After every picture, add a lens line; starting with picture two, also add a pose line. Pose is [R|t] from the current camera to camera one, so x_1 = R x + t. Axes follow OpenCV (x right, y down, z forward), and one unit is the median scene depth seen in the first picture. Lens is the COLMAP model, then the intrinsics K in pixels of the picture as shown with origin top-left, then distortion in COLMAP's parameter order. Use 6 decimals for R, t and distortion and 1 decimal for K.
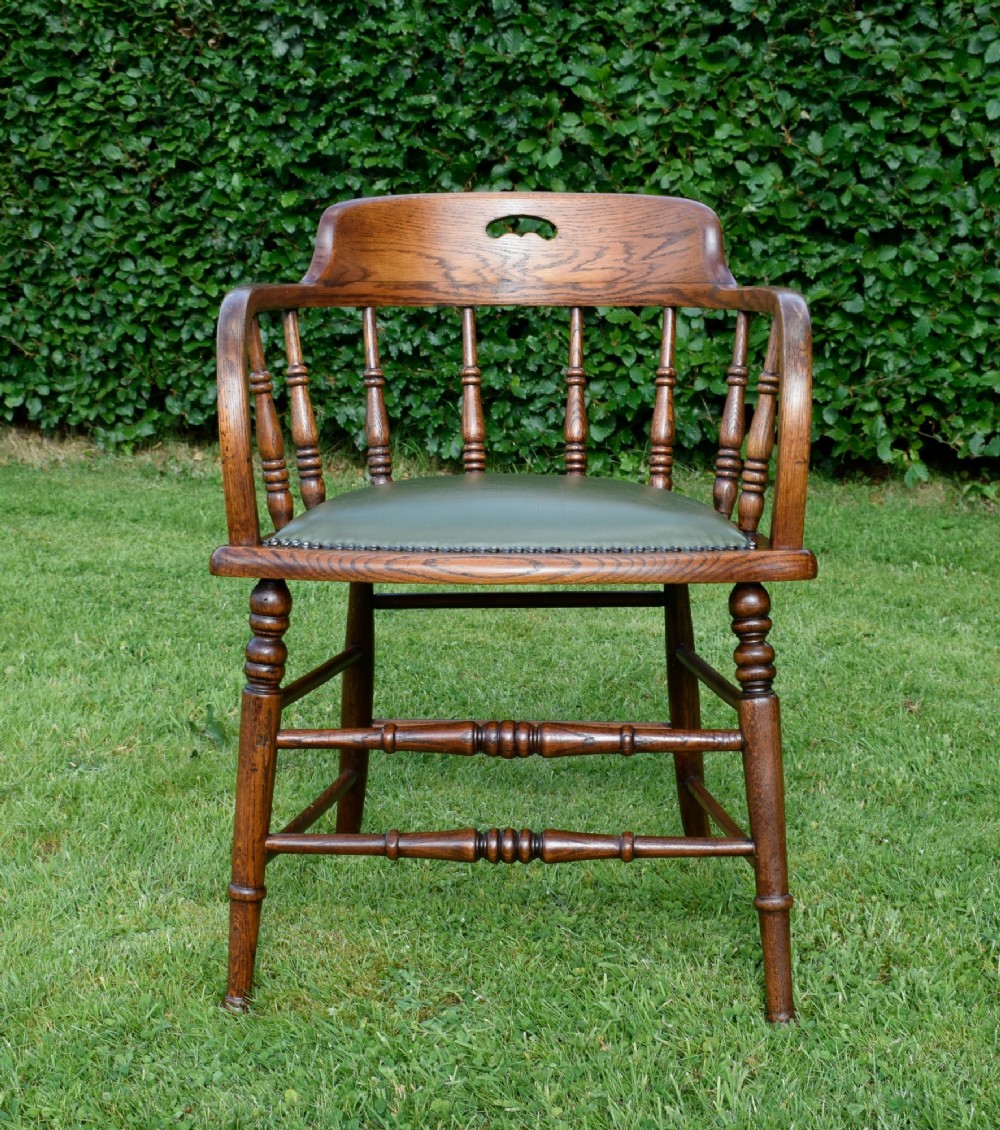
lens RADIAL K [[1996.7, 0, 516.7], [0, 1996.7, 565.5], [0, 0, 1]] dist [-0.026884, -0.031136]
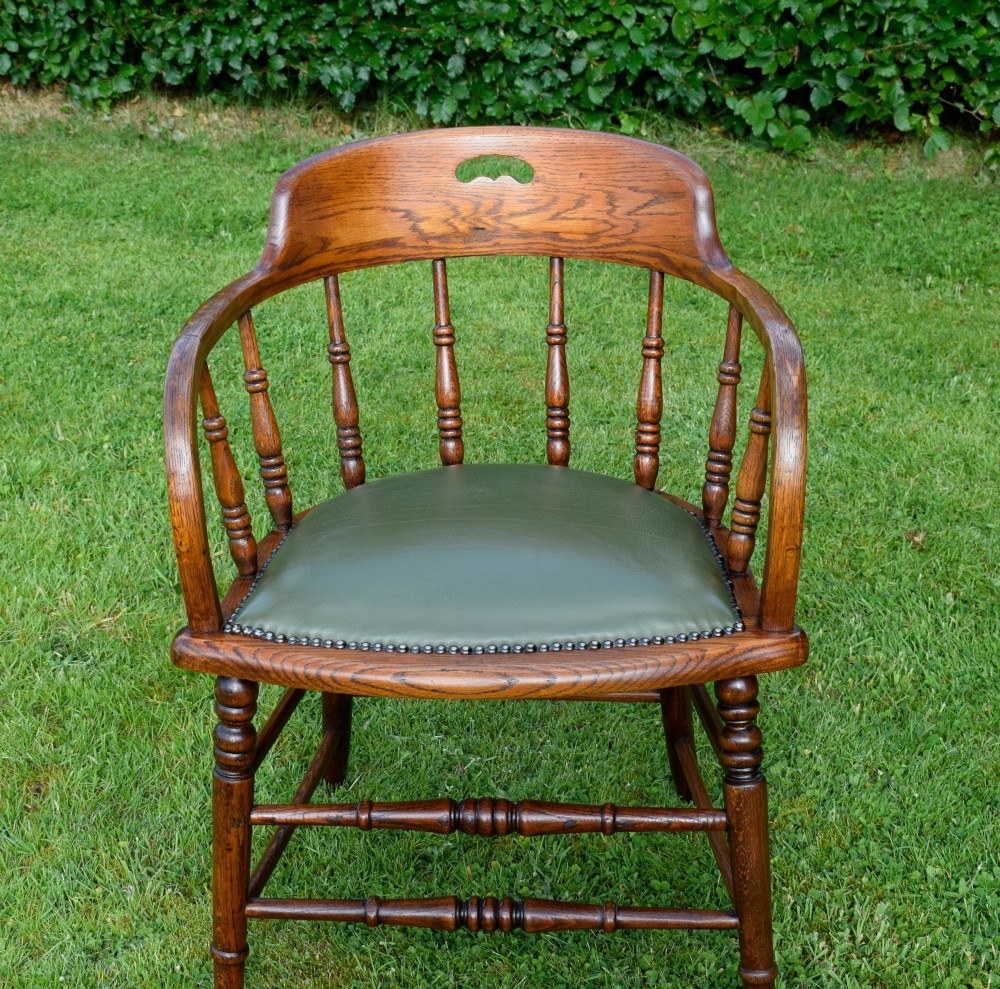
lens RADIAL K [[1988.7, 0, 448.0], [0, 1988.7, 488.5], [0, 0, 1]] dist [-0.002554, -0.085009]
pose [[0.998831, -0.017857, -0.044920, 0.010081], [0.028736, 0.966586, 0.254725, -0.135574], [0.038870, -0.255718, 0.965970, 0.043784]]
